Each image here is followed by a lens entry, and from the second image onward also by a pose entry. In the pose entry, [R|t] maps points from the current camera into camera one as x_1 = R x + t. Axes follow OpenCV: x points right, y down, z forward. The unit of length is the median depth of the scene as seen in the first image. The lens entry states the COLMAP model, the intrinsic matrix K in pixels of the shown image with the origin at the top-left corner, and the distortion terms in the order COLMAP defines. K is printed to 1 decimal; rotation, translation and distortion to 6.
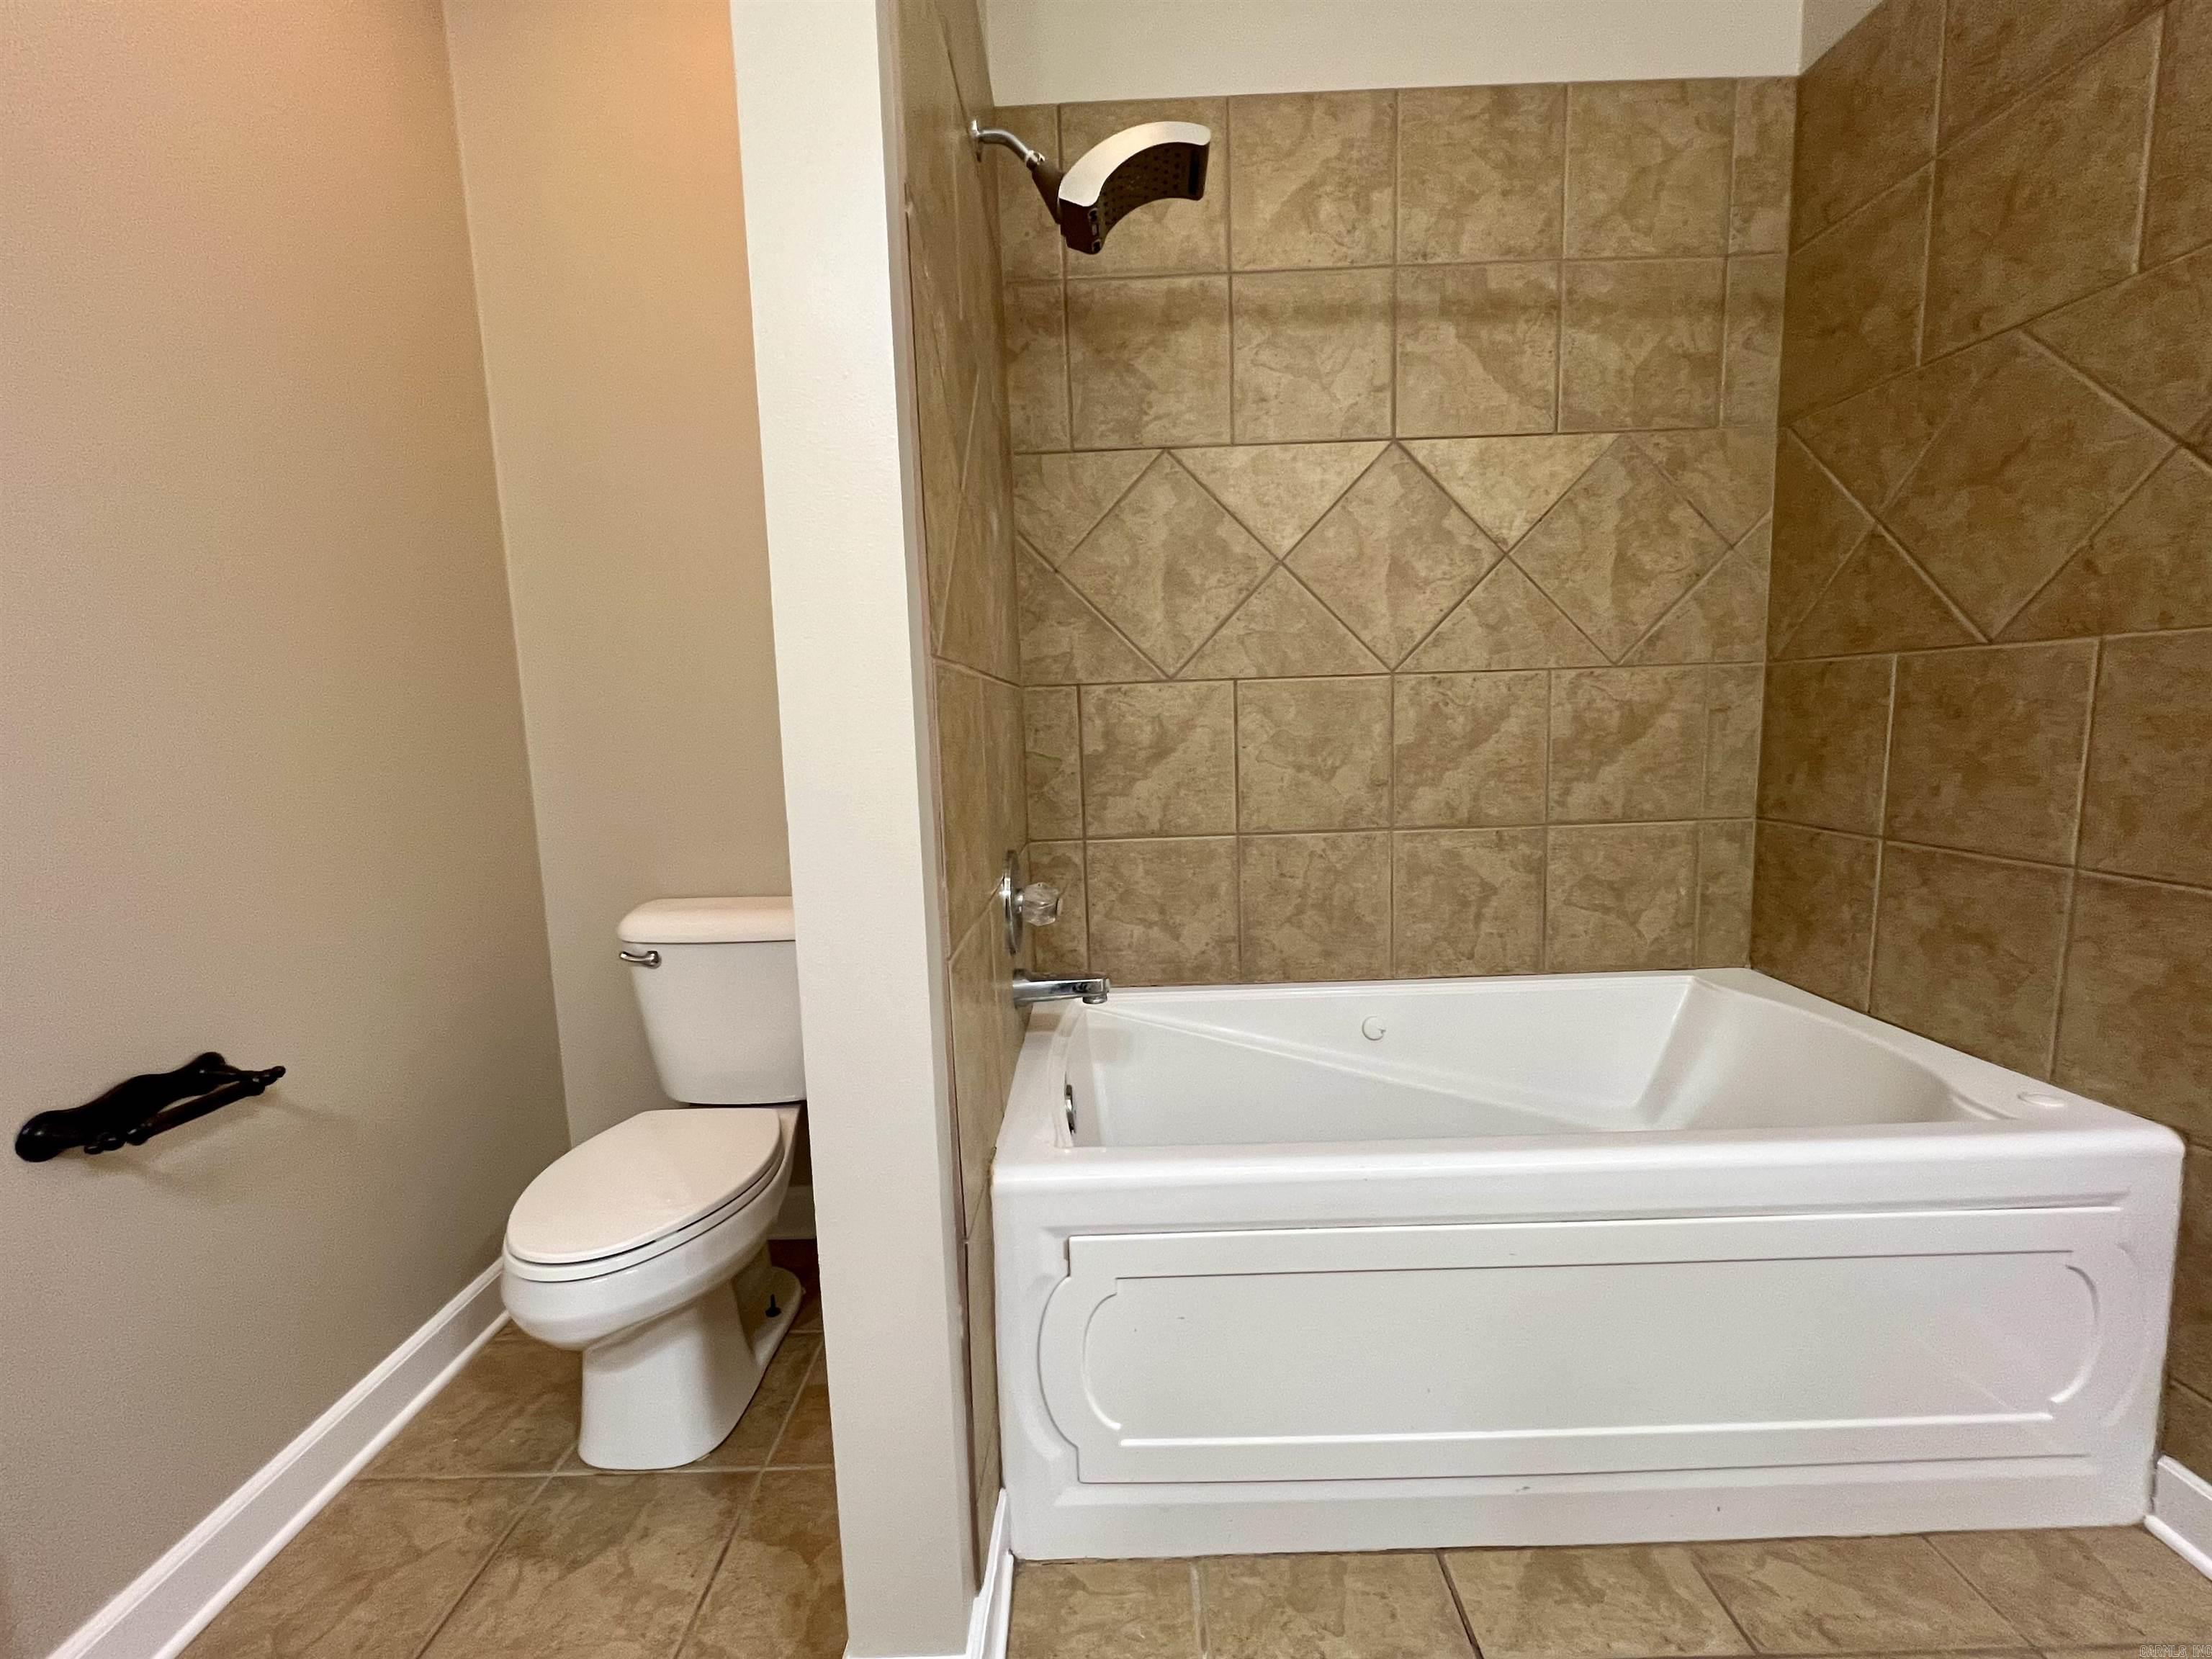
lens RADIAL K [[915.0, 0, 1108.3], [0, 915.0, 852.8], [0, 0, 1]] dist [0.003287, 0.001123]
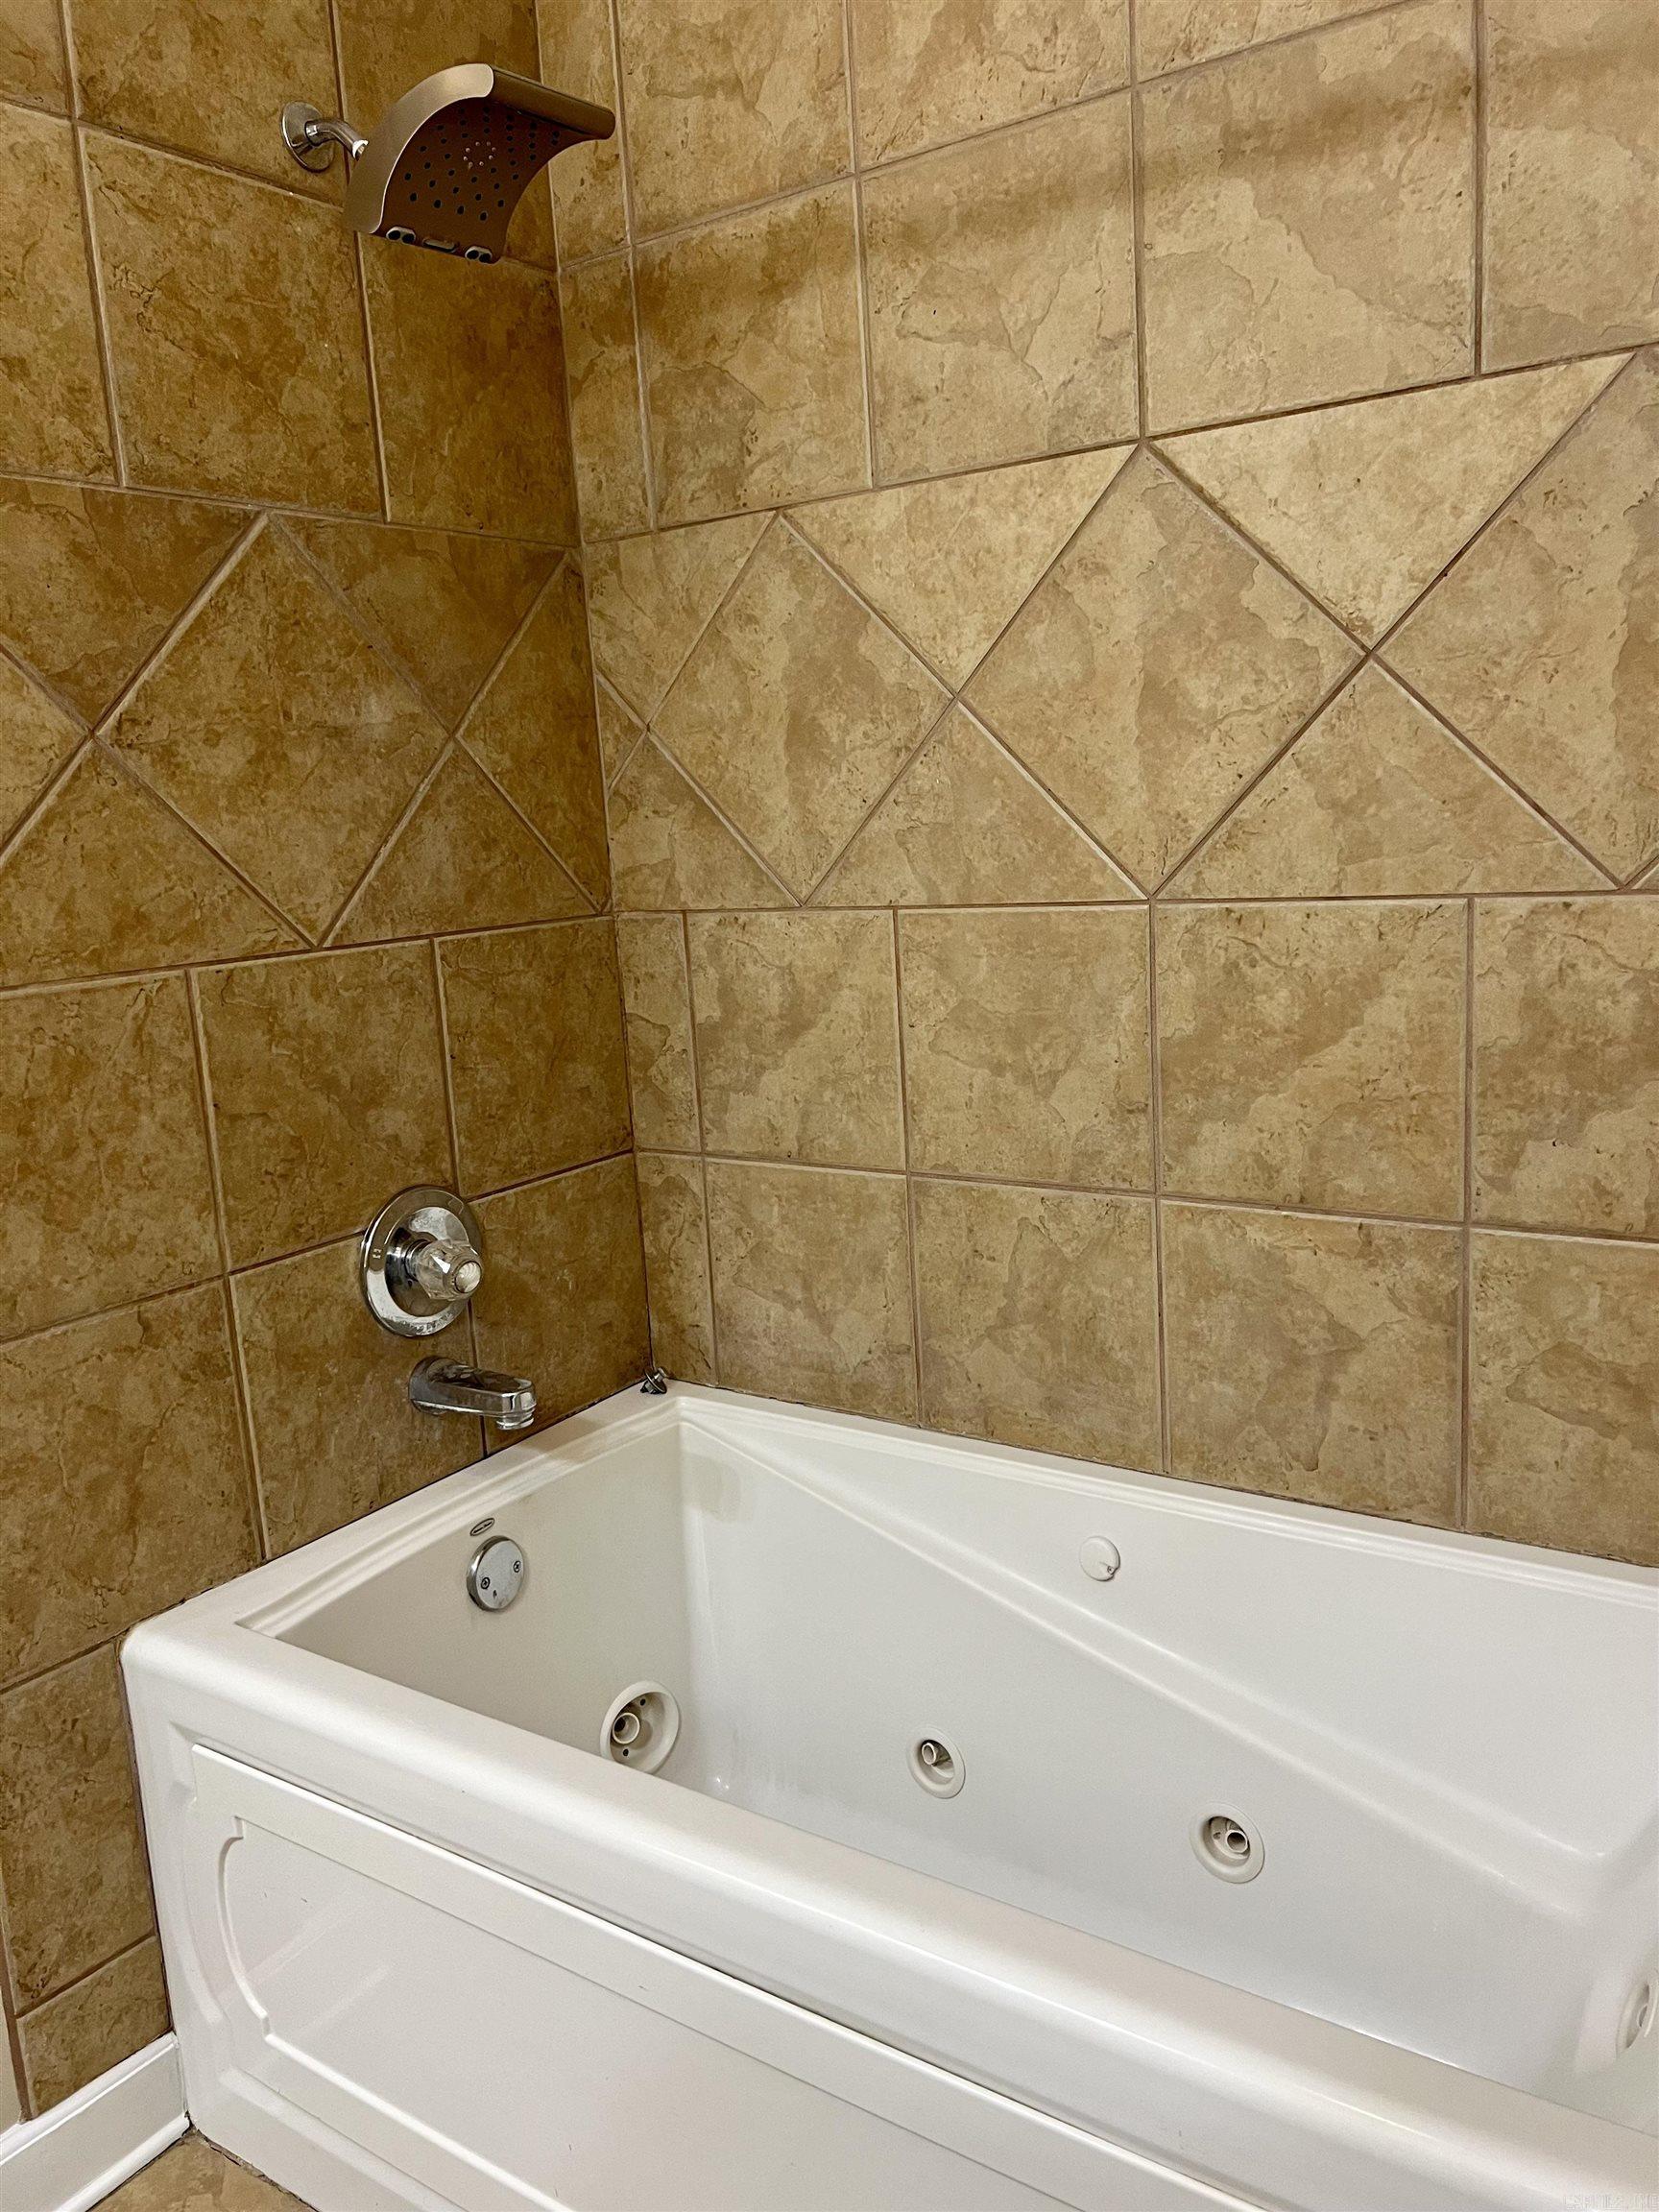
lens RADIAL K [[1675.4, 0, 823.2], [0, 1675.4, 1126.9], [0, 0, 1]] dist [0.067795, -0.074847]
pose [[0.824770, 0.090274, -0.558216, 0.701733], [-0.039338, 0.993943, 0.102618, -0.160084], [0.564098, -0.062677, 0.823326, 0.107799]]
